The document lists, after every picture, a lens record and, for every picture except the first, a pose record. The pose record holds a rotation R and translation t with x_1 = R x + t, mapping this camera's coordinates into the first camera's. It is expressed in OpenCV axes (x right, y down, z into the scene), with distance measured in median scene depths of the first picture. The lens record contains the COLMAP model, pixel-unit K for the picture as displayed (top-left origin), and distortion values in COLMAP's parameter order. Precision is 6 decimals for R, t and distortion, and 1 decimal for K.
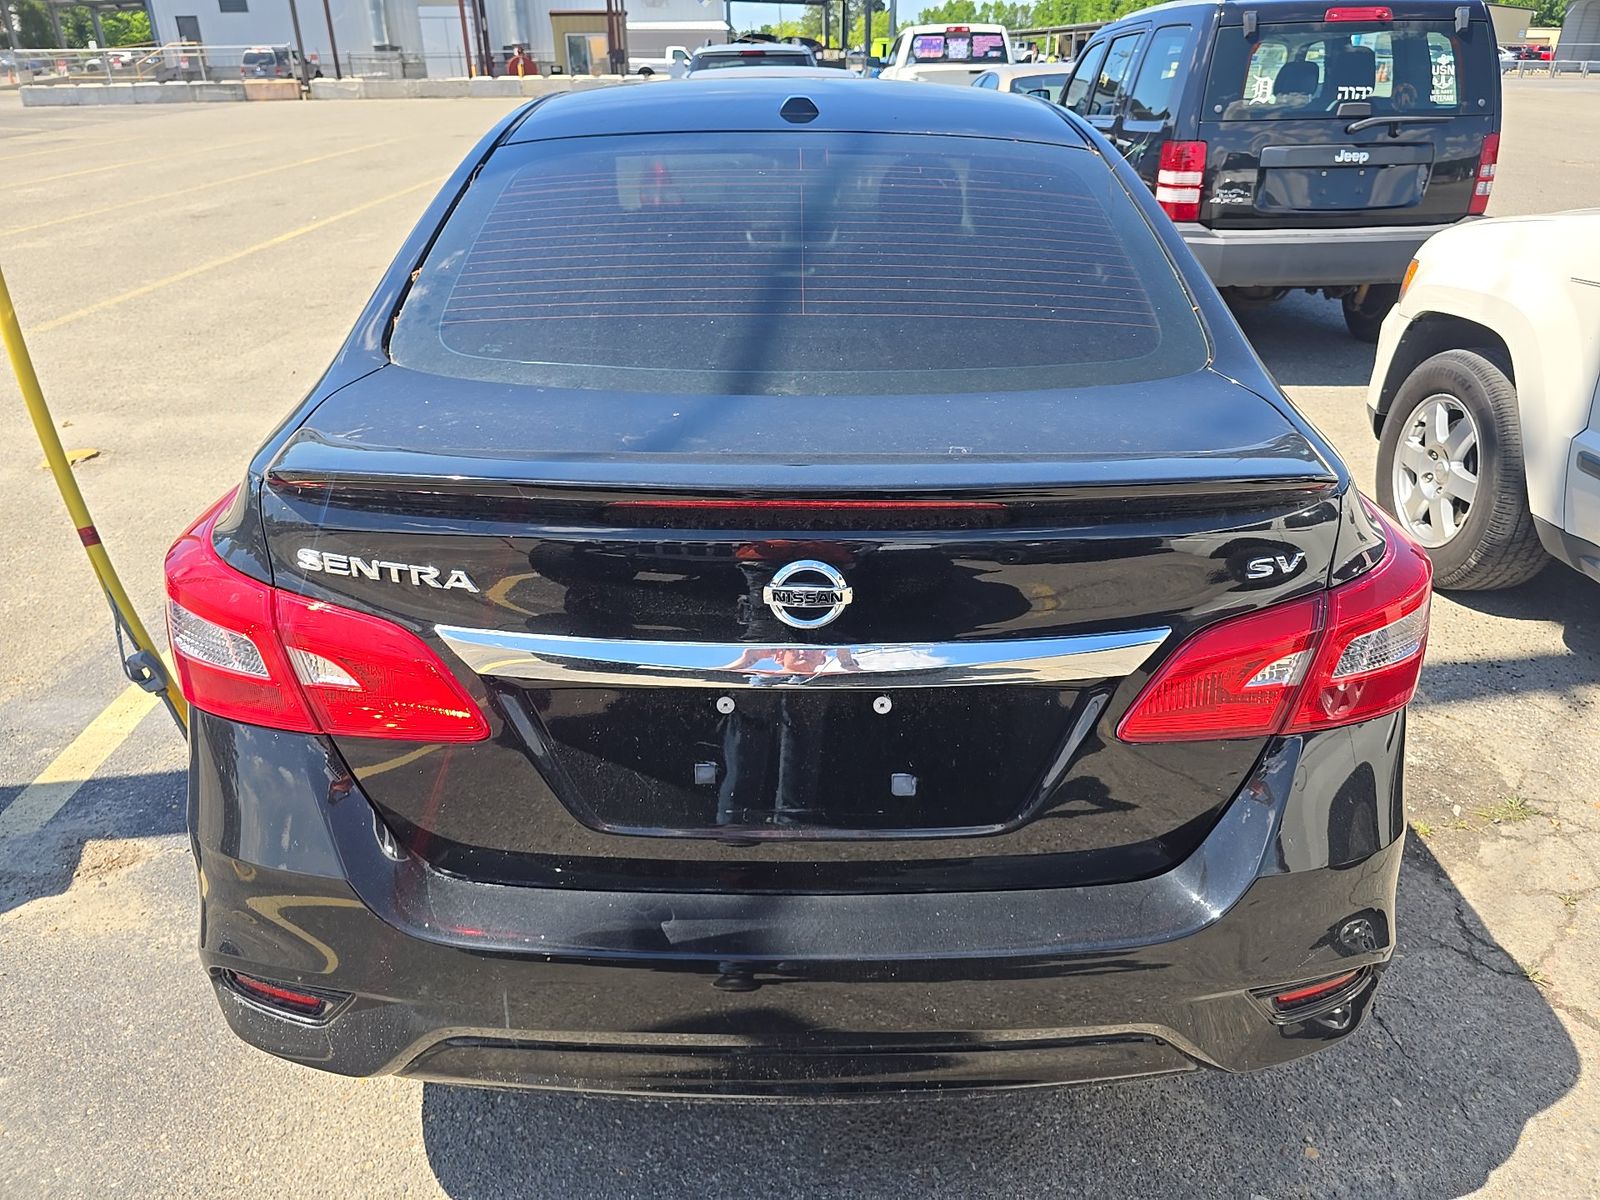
lens RADIAL K [[1093.9, 0, 800.0], [0, 1093.9, 600.0], [0, 0, 1]] dist [0.022319, -0.001950]
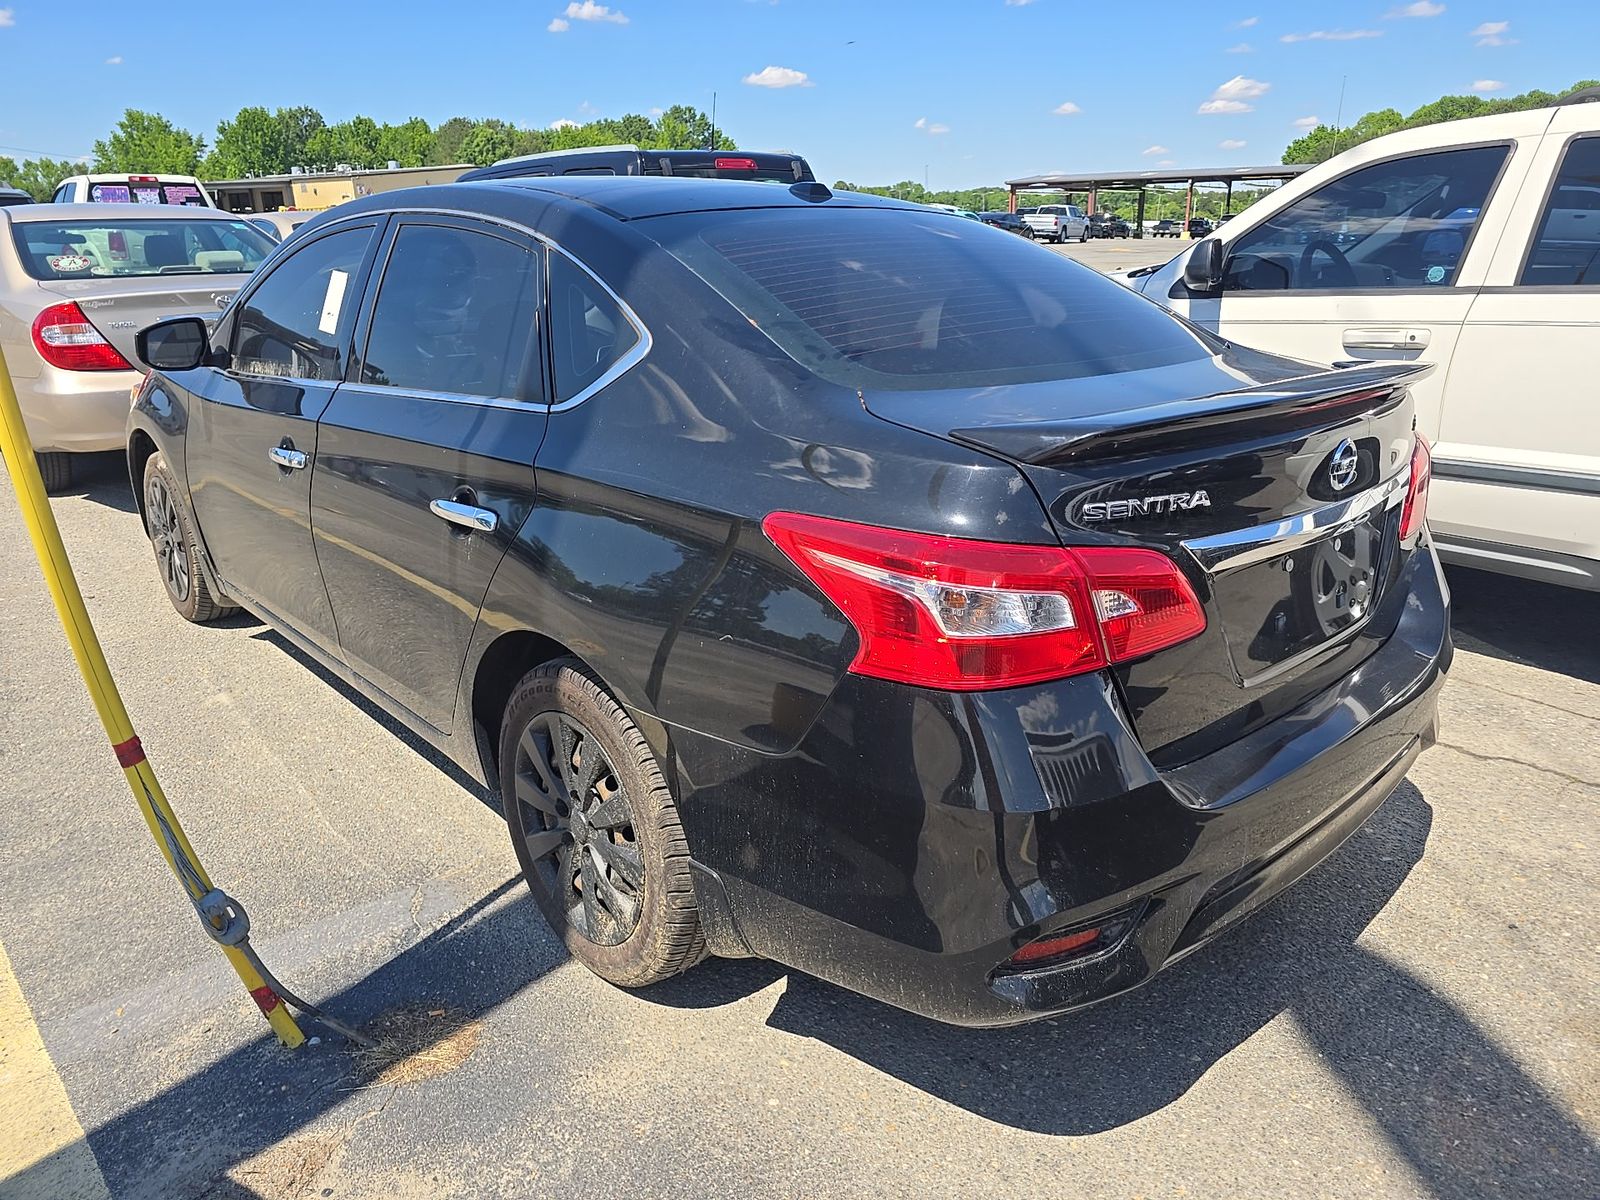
lens RADIAL K [[1093.9, 0, 800.0], [0, 1093.9, 600.0], [0, 0, 1]] dist [0.022319, -0.001950]
pose [[0.747618, -0.220178, 0.626569, -0.751160], [0.296807, 0.954755, -0.018645, -0.009968], [-0.594115, 0.199910, 0.779143, 0.158920]]
